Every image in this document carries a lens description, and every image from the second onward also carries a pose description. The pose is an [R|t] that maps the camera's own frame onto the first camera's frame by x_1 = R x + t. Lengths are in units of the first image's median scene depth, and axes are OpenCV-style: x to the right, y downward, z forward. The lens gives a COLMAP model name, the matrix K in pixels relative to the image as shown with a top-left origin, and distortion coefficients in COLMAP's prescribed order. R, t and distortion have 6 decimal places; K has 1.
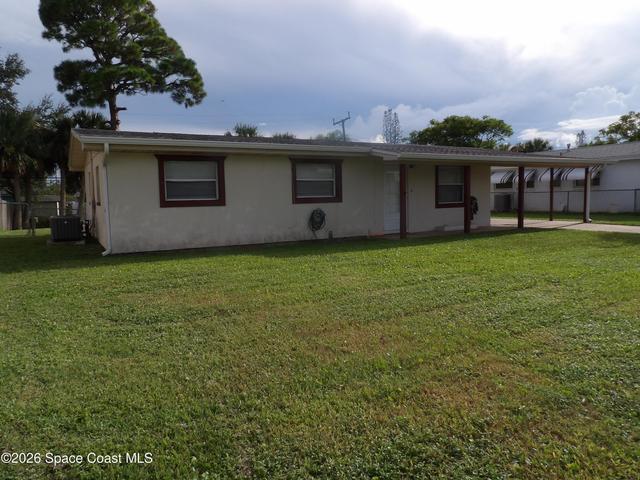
lens RADIAL K [[458.3, 0, 317.6], [0, 458.3, 235.7], [0, 0, 1]] dist [0.009817, 0.006802]
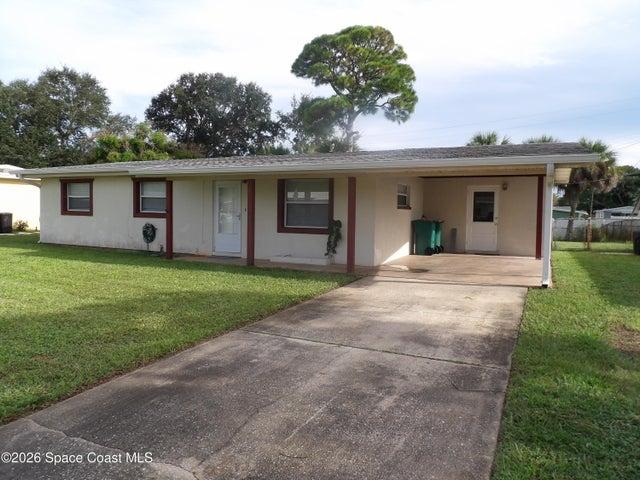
lens RADIAL K [[458.3, 0, 326.2], [0, 458.3, 239.4], [0, 0, 1]] dist [0.009817, 0.006802]
pose [[0.566076, 0.082690, -0.820195, 1.104109], [-0.099693, 0.994521, 0.031459, -0.093543], [0.818303, 0.063960, 0.571218, 0.699767]]
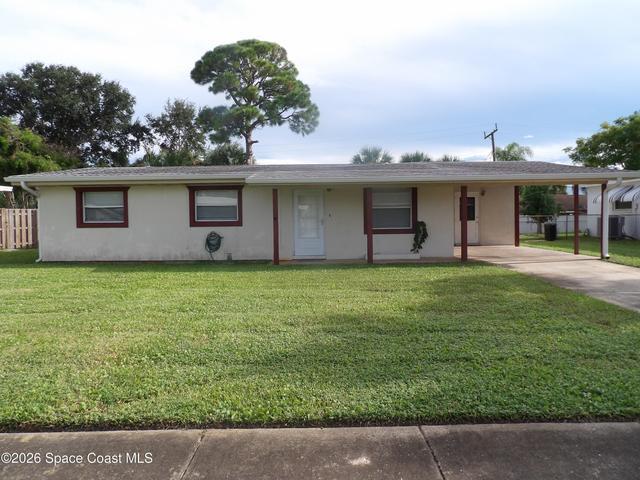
lens RADIAL K [[458.3, 0, 321.2], [0, 458.3, 243.4], [0, 0, 1]] dist [0.009817, 0.006802]
pose [[0.858732, 0.038931, -0.510944, 0.747864], [-0.050261, 0.998701, -0.008378, -0.034362], [0.509954, 0.032875, 0.859573, 0.193225]]
